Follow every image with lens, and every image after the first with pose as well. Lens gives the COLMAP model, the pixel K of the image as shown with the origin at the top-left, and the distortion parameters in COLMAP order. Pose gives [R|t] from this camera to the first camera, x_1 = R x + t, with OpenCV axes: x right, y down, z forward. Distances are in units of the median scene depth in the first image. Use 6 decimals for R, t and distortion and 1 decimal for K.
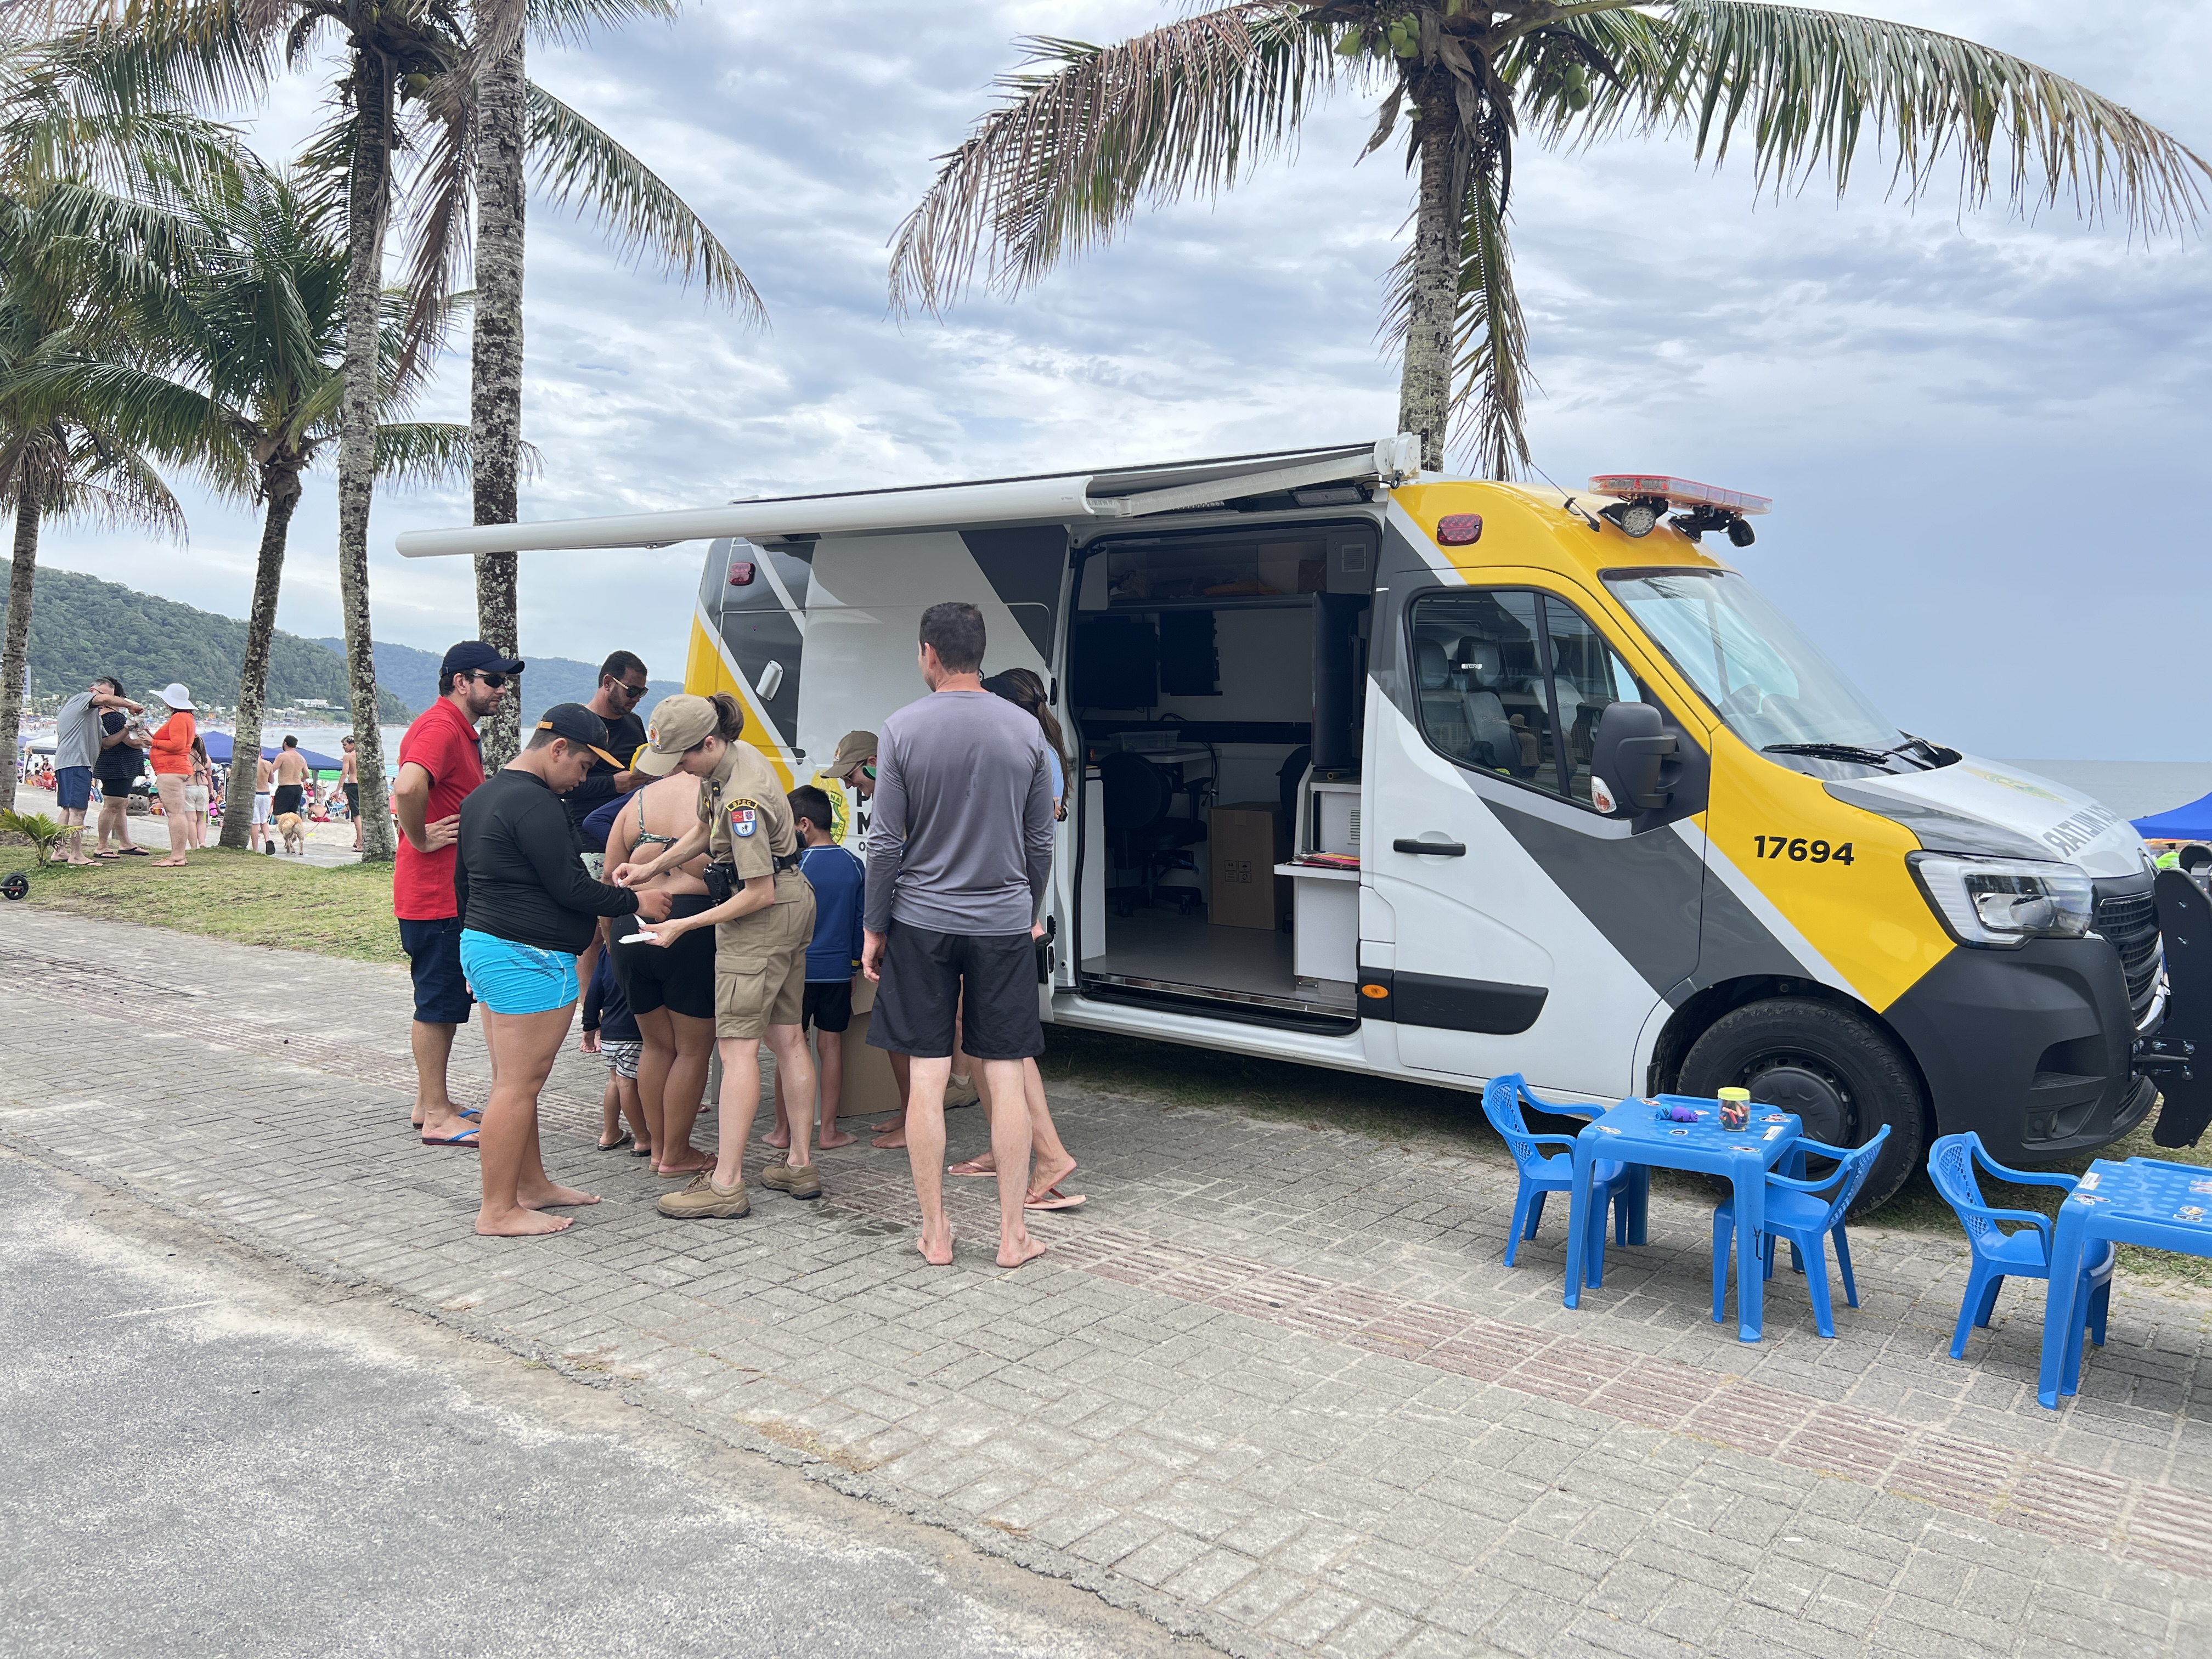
lens RADIAL K [[1668.3, 0, 1116.1], [0, 1668.3, 827.0], [0, 0, 1]] dist [0.064569, -0.065606]
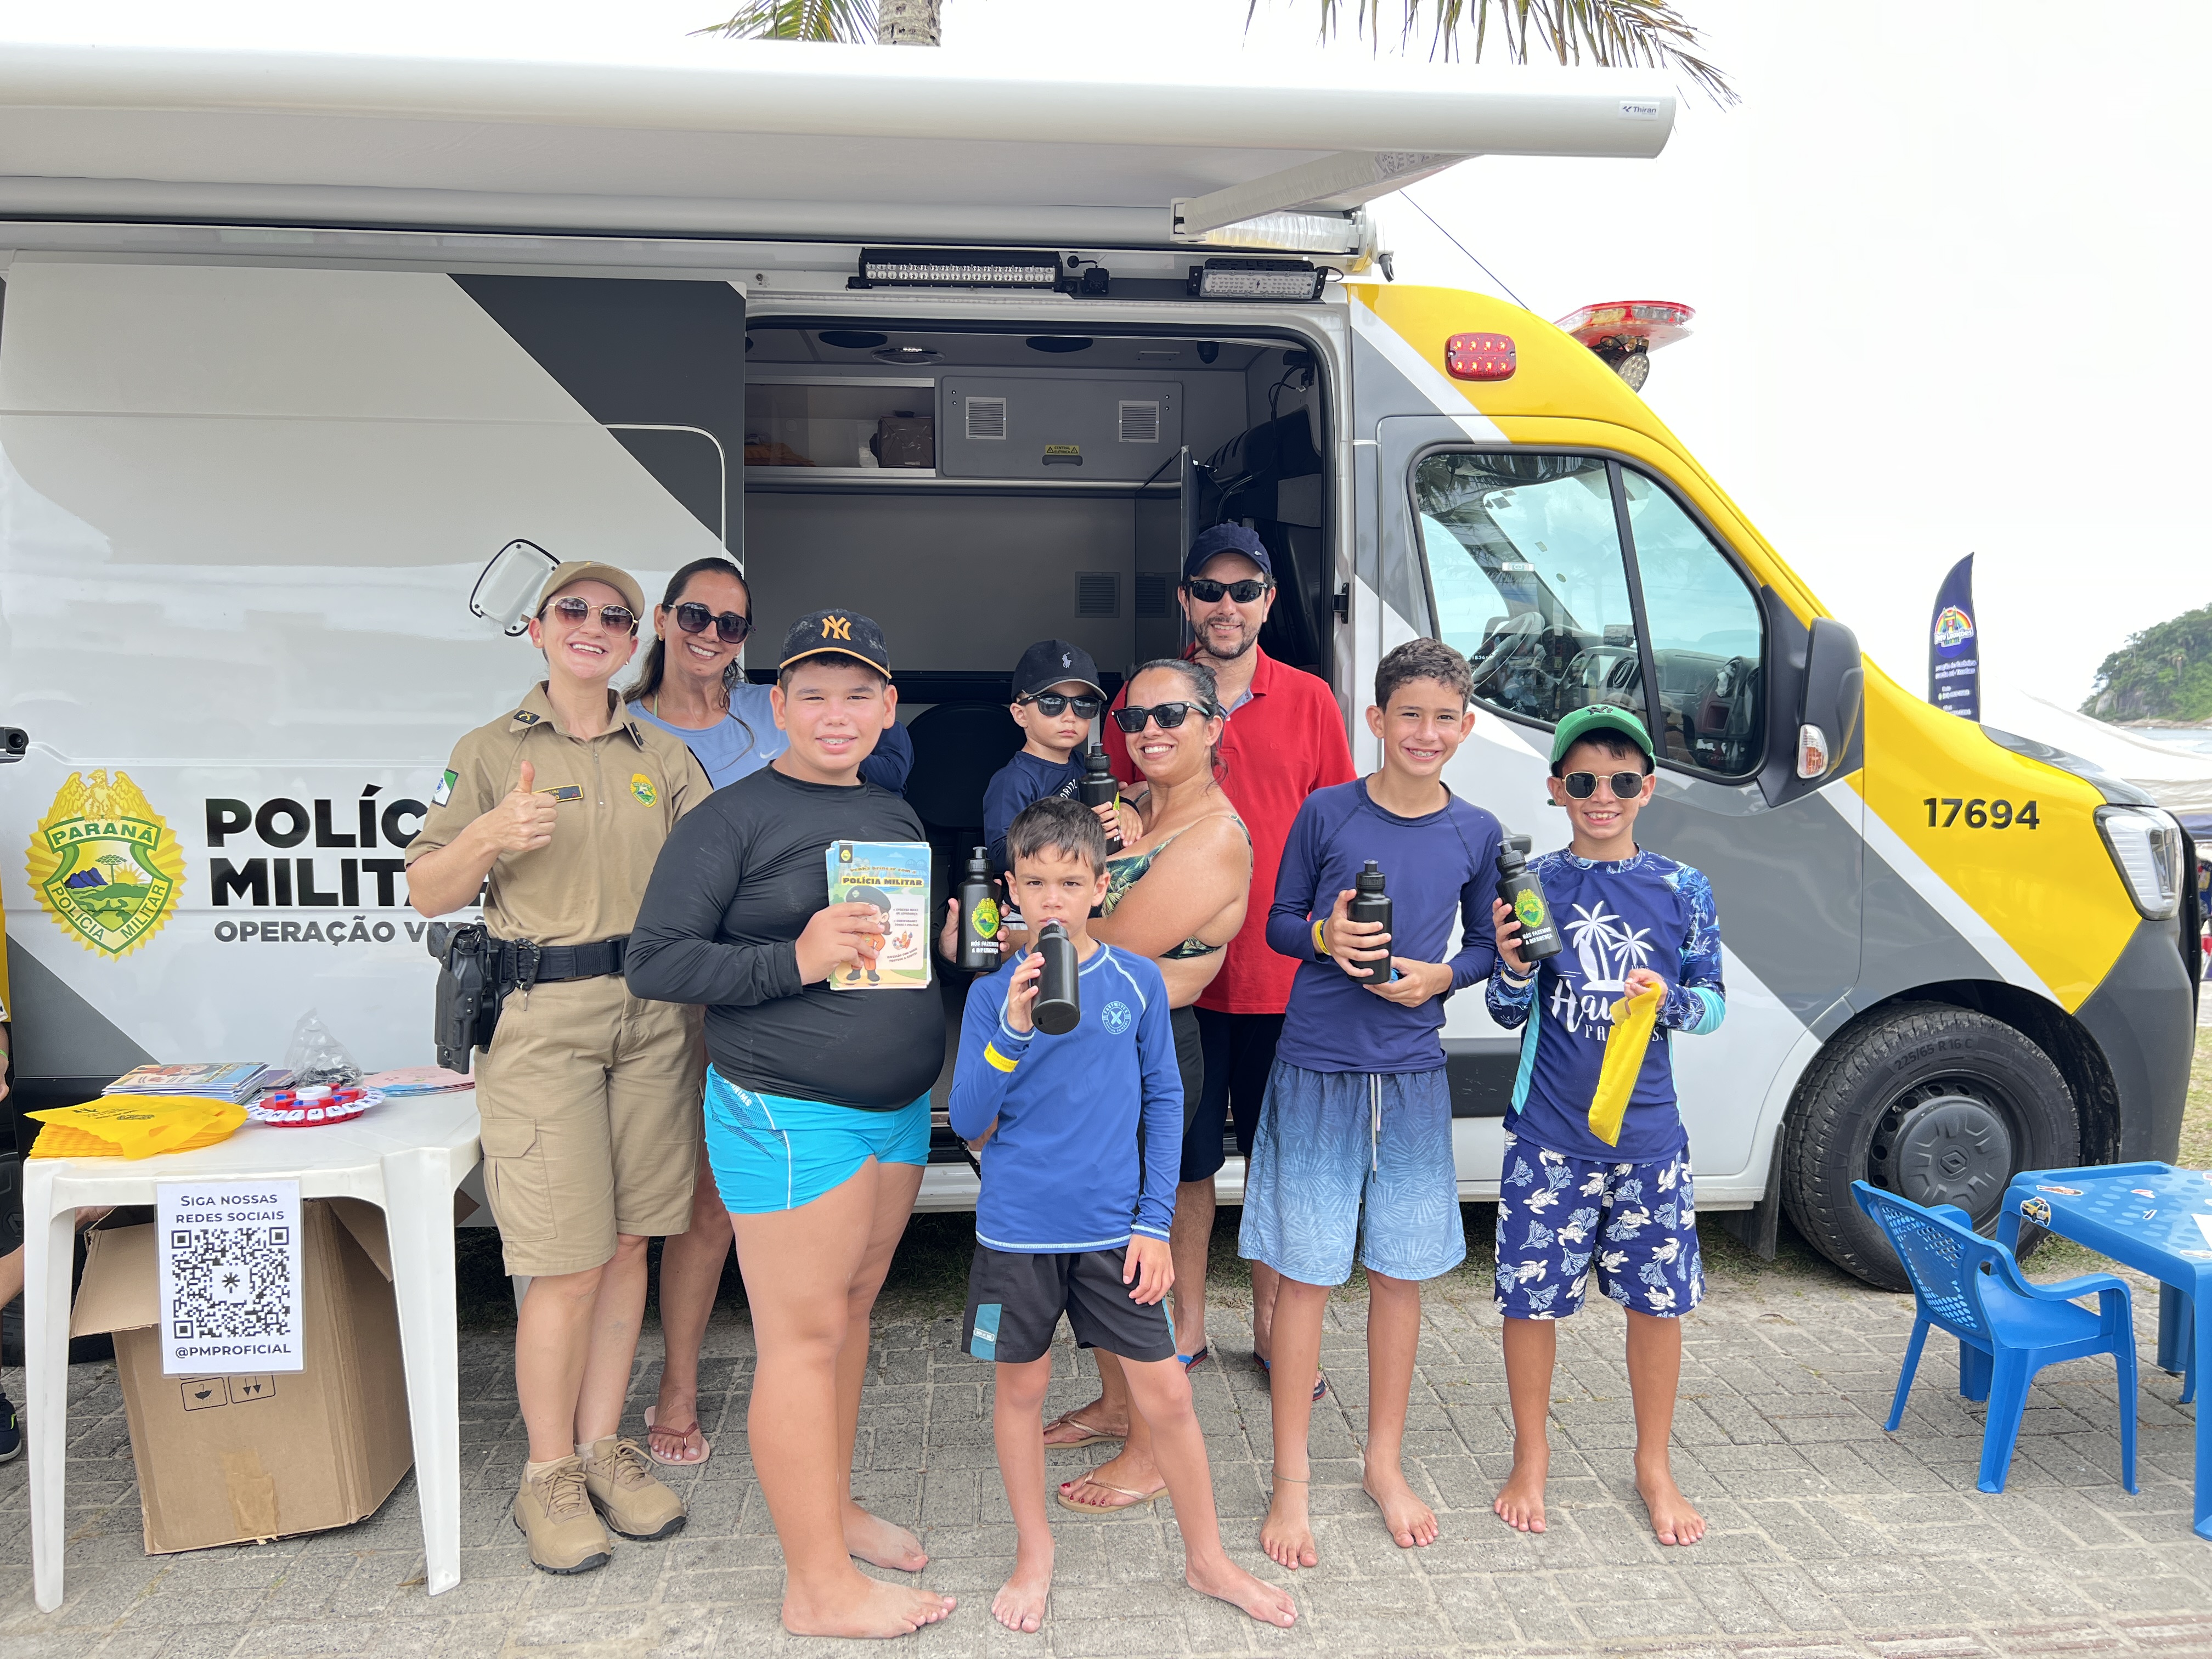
lens RADIAL K [[1678.8, 0, 1110.9], [0, 1678.8, 821.8], [0, 0, 1]] dist [0.031986, -0.044264]
pose [[0.751769, -0.063438, 0.656368, -0.359008], [0.054219, 0.997938, 0.034351, -0.027817], [-0.657194, 0.009764, 0.753658, 0.623685]]
